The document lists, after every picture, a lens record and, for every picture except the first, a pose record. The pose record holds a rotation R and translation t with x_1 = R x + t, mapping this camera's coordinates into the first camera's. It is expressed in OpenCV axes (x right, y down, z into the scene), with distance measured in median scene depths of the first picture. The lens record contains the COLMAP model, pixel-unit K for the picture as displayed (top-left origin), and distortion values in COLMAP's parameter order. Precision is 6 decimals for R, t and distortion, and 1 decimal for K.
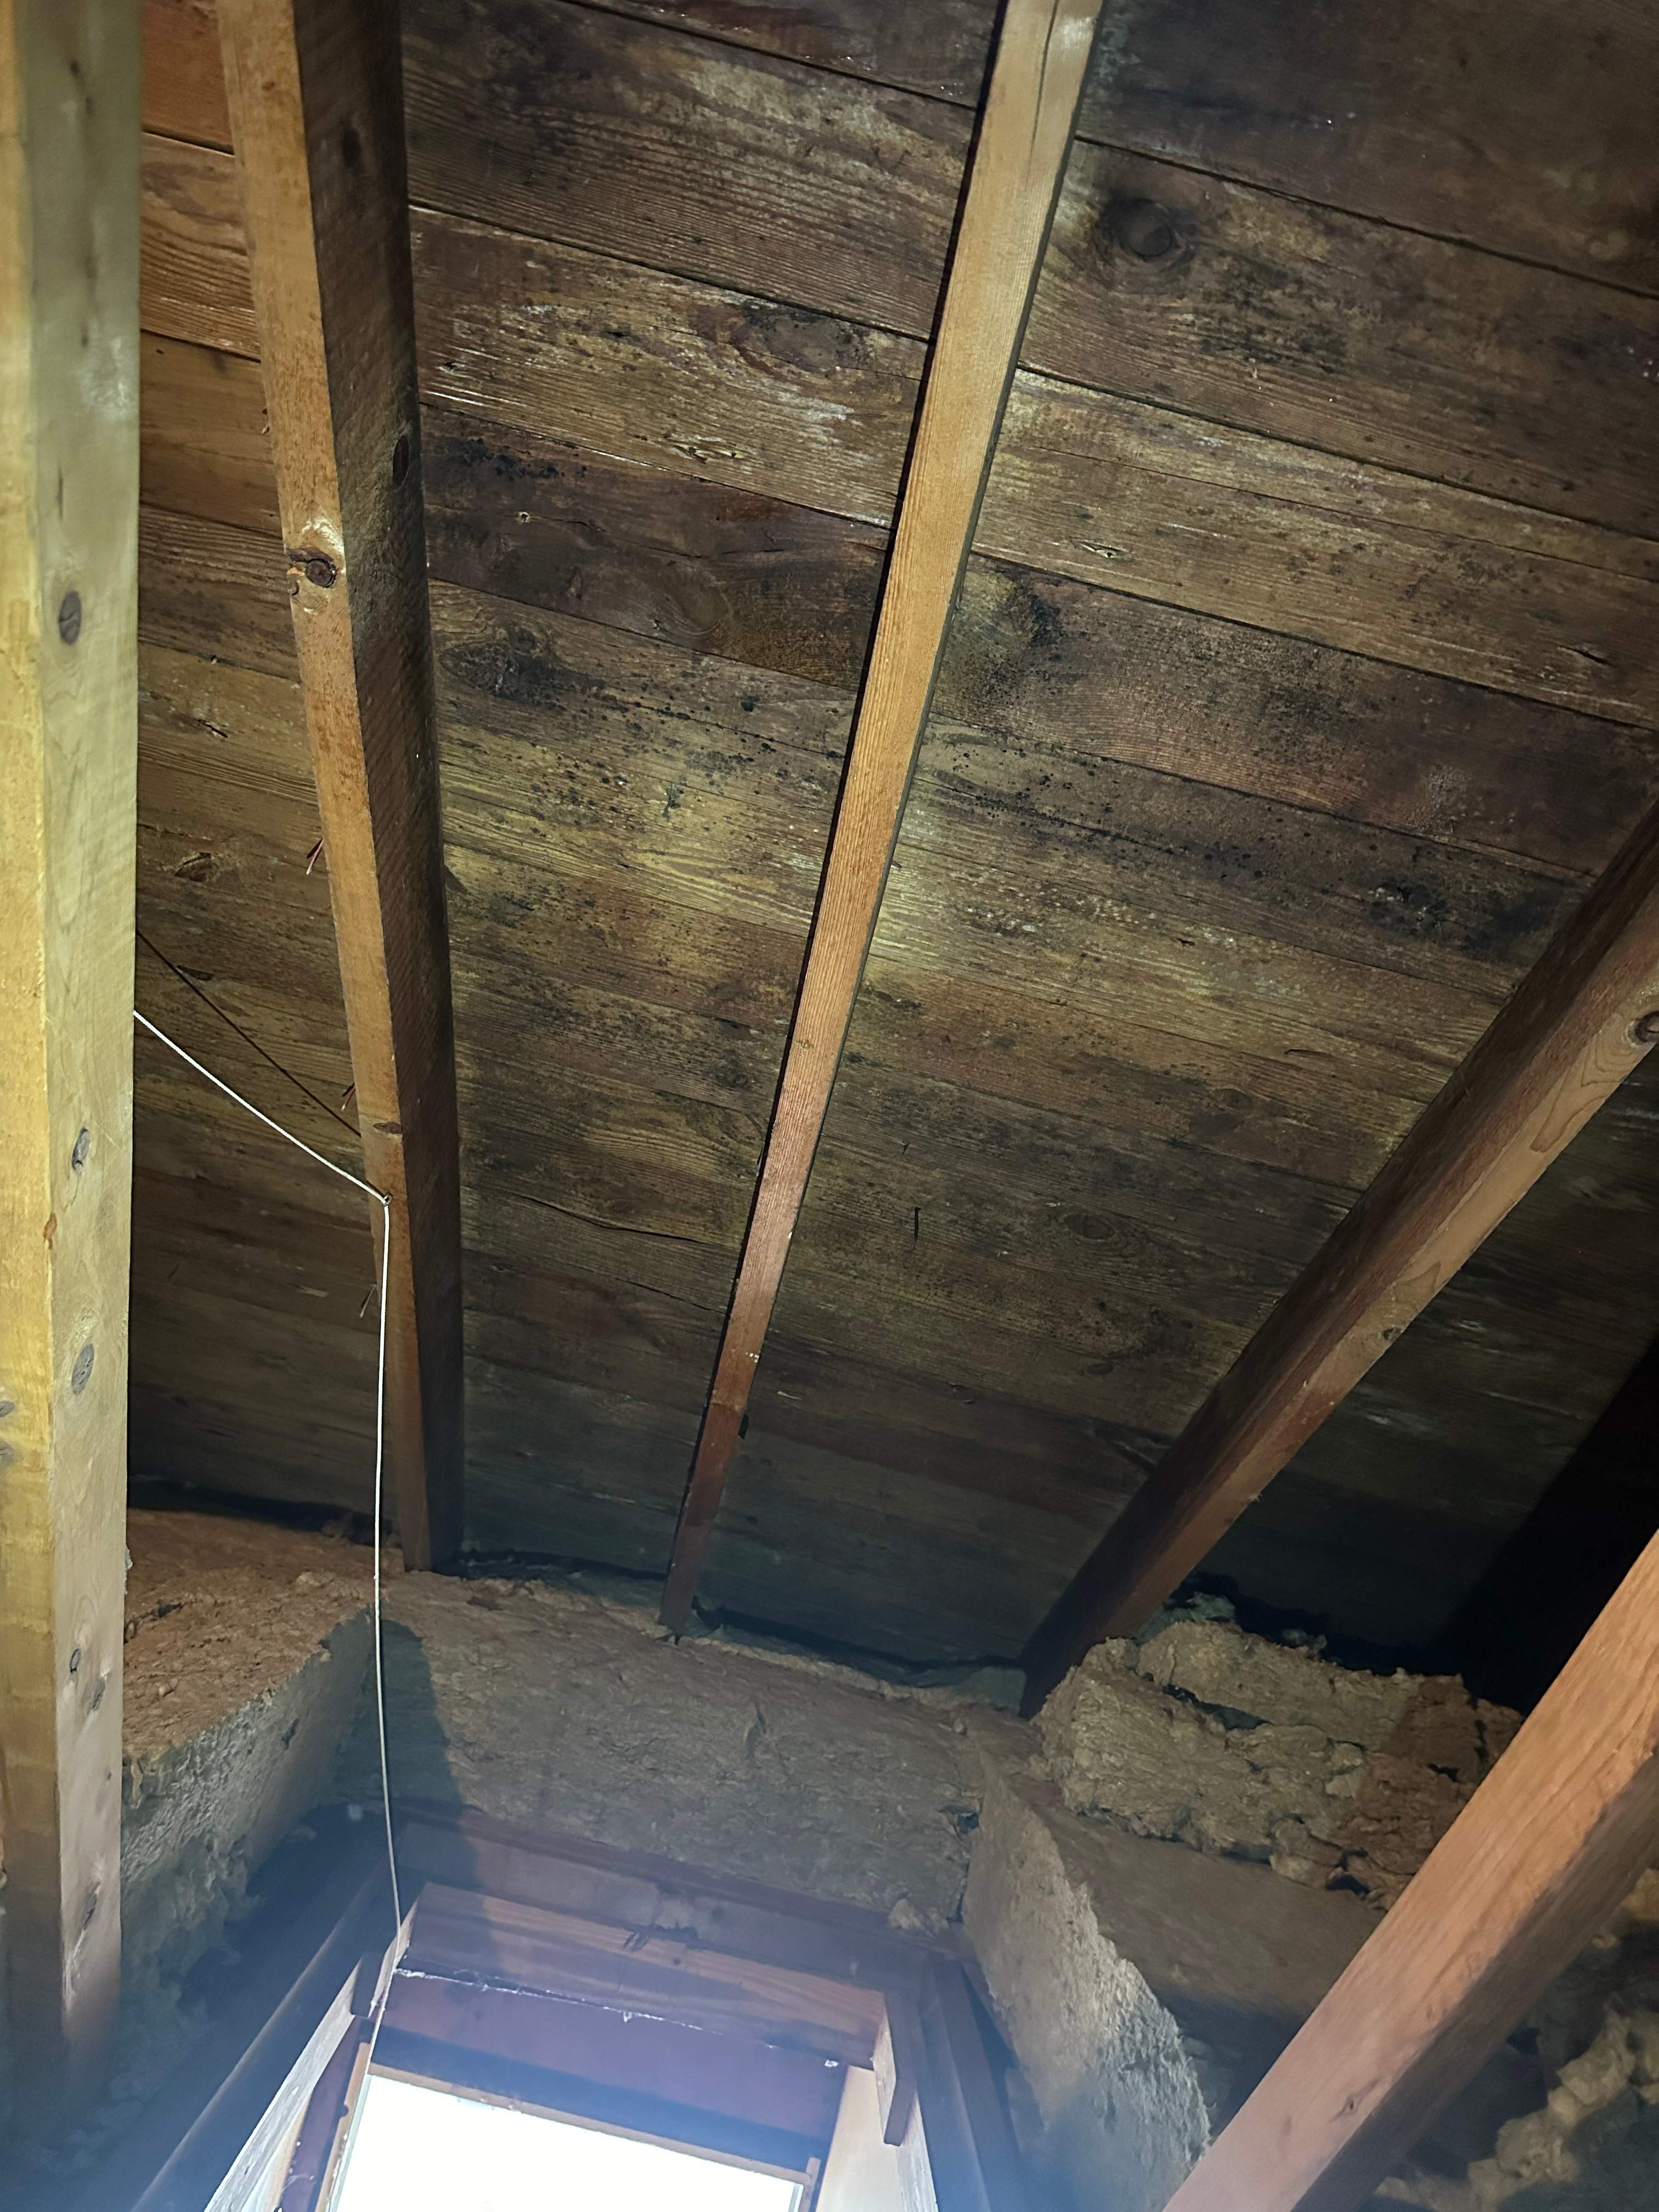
lens RADIAL K [[1572.2, 0, 829.9], [0, 1572.2, 1073.1], [0, 0, 1]] dist [0.047936, -0.109731]
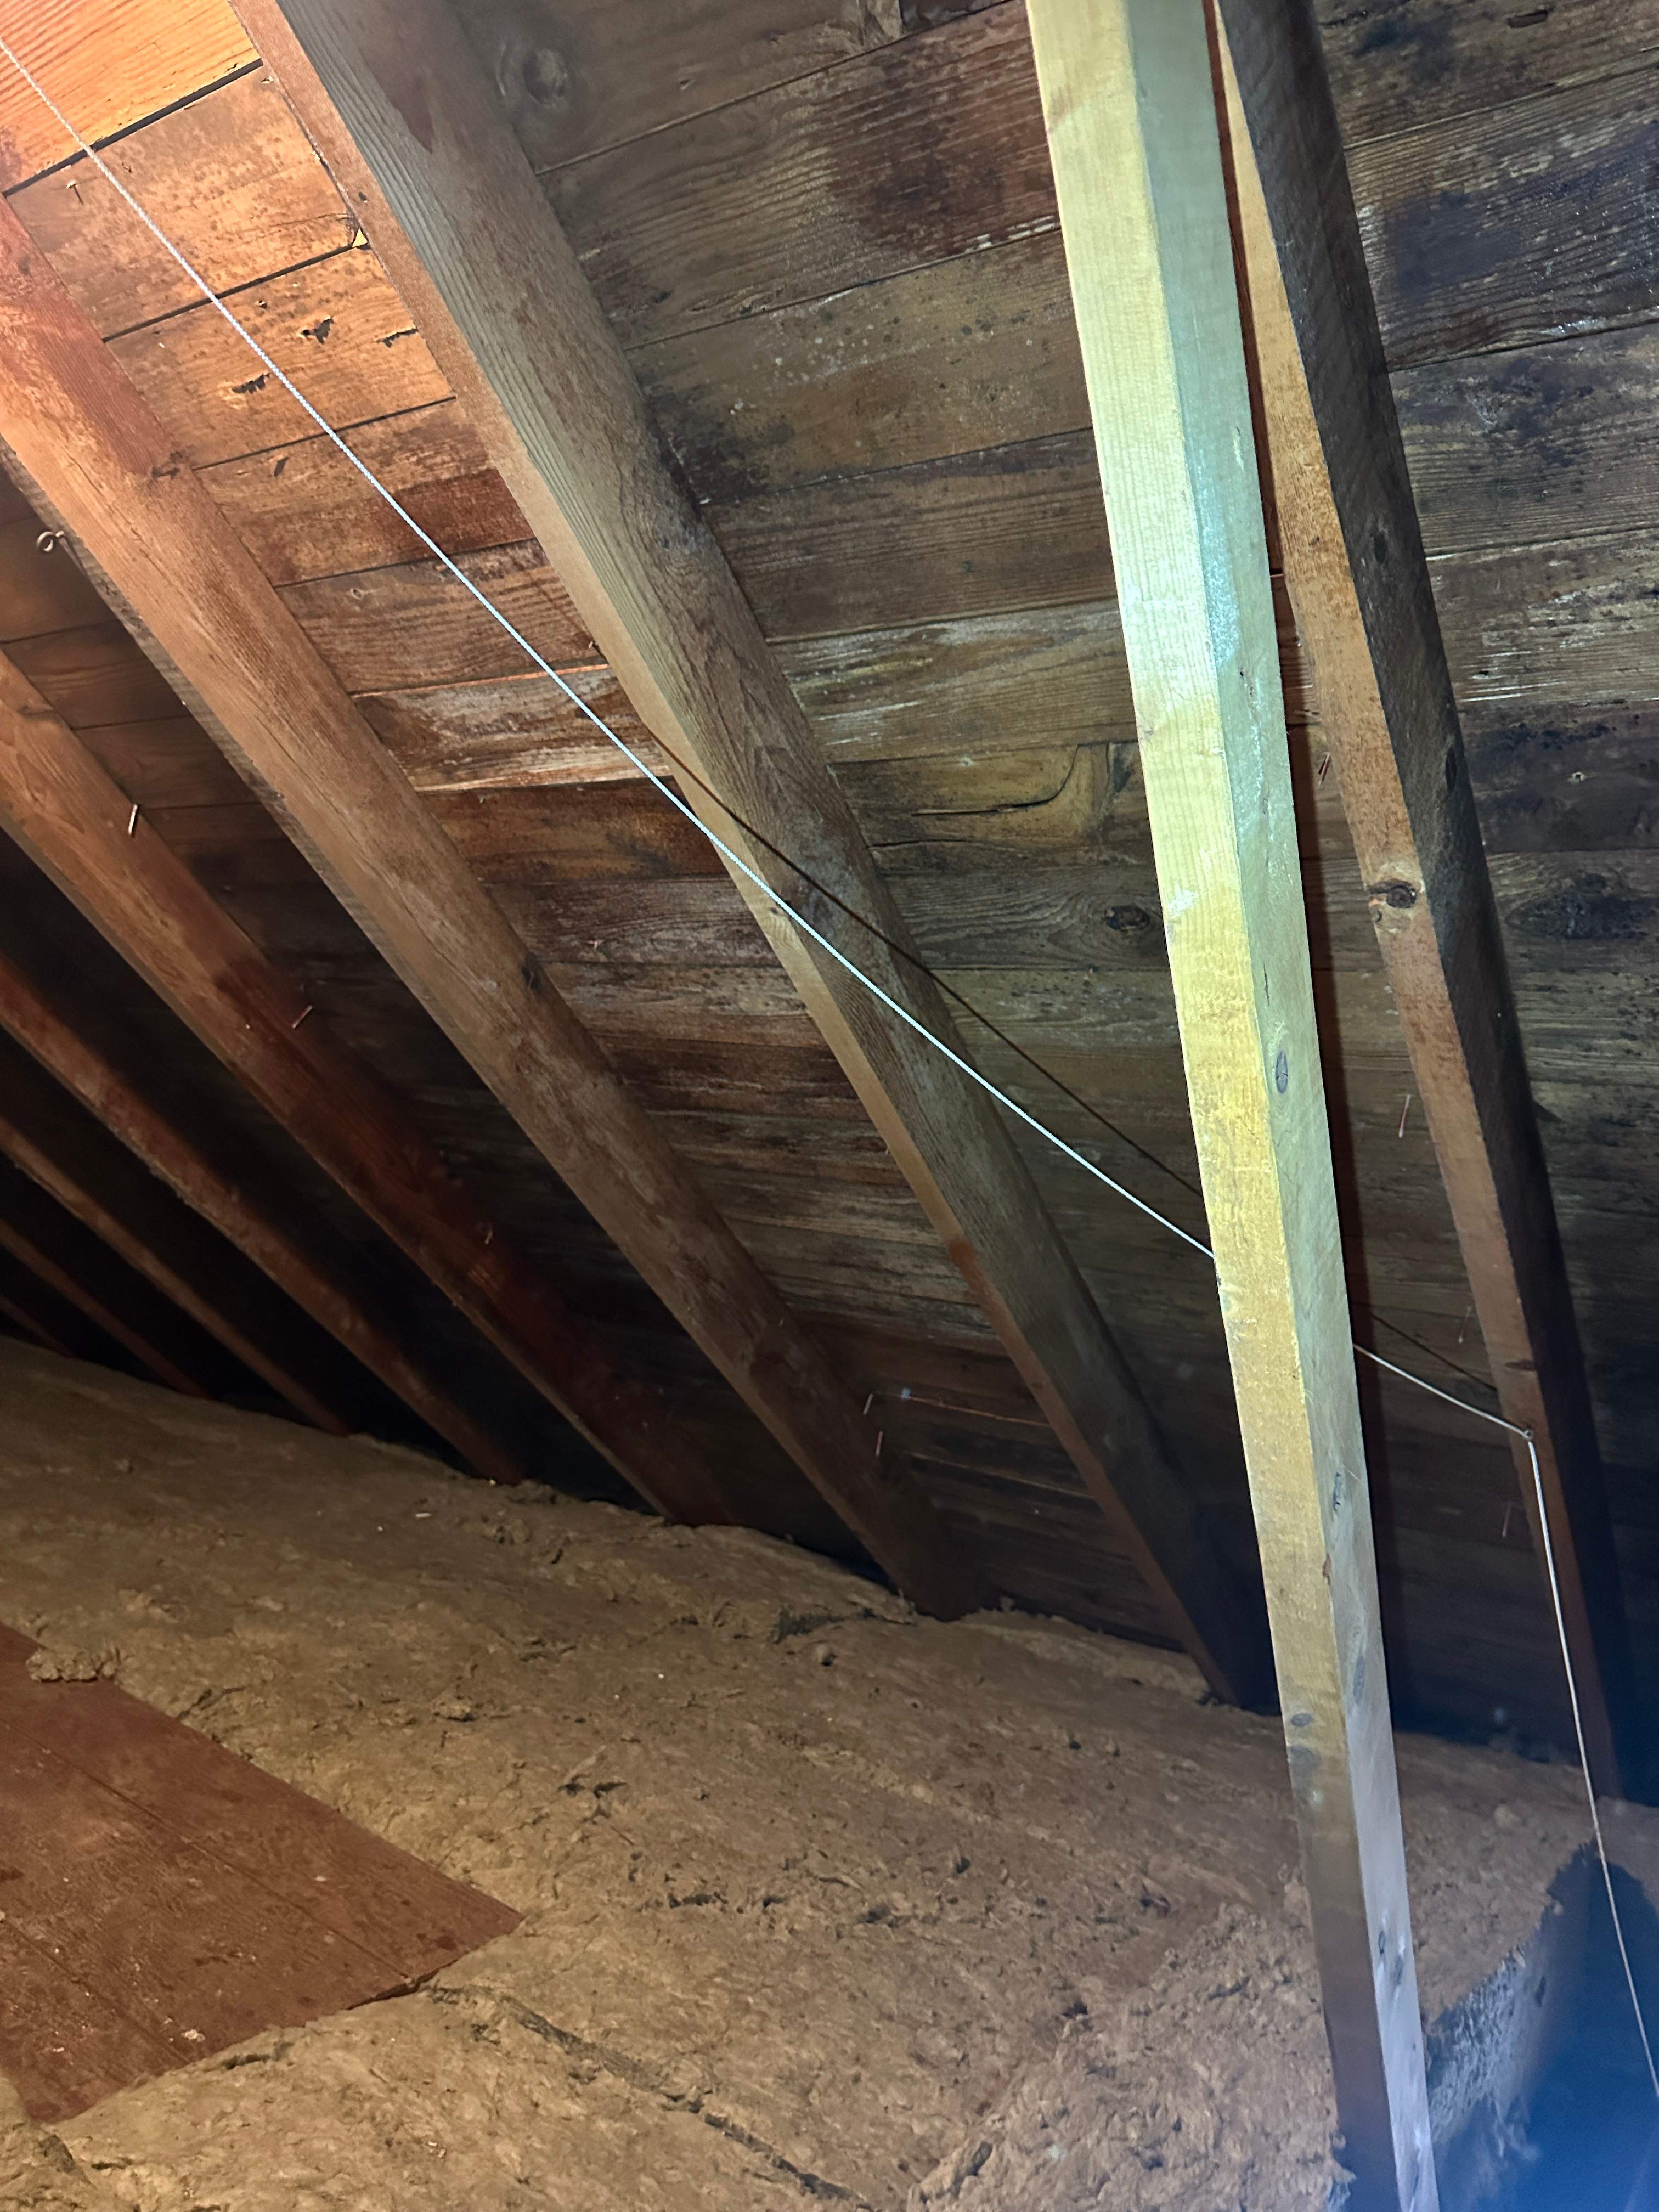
lens RADIAL K [[1587.5, 0, 829.5], [0, 1587.5, 1106.0], [0, 0, 1]] dist [-0.027999, 0.002057]
pose [[0.798220, -0.198428, -0.568746, -0.047714], [0.148823, 0.979879, -0.132997, -0.089379], [0.583693, 0.021518, 0.811689, -0.094039]]
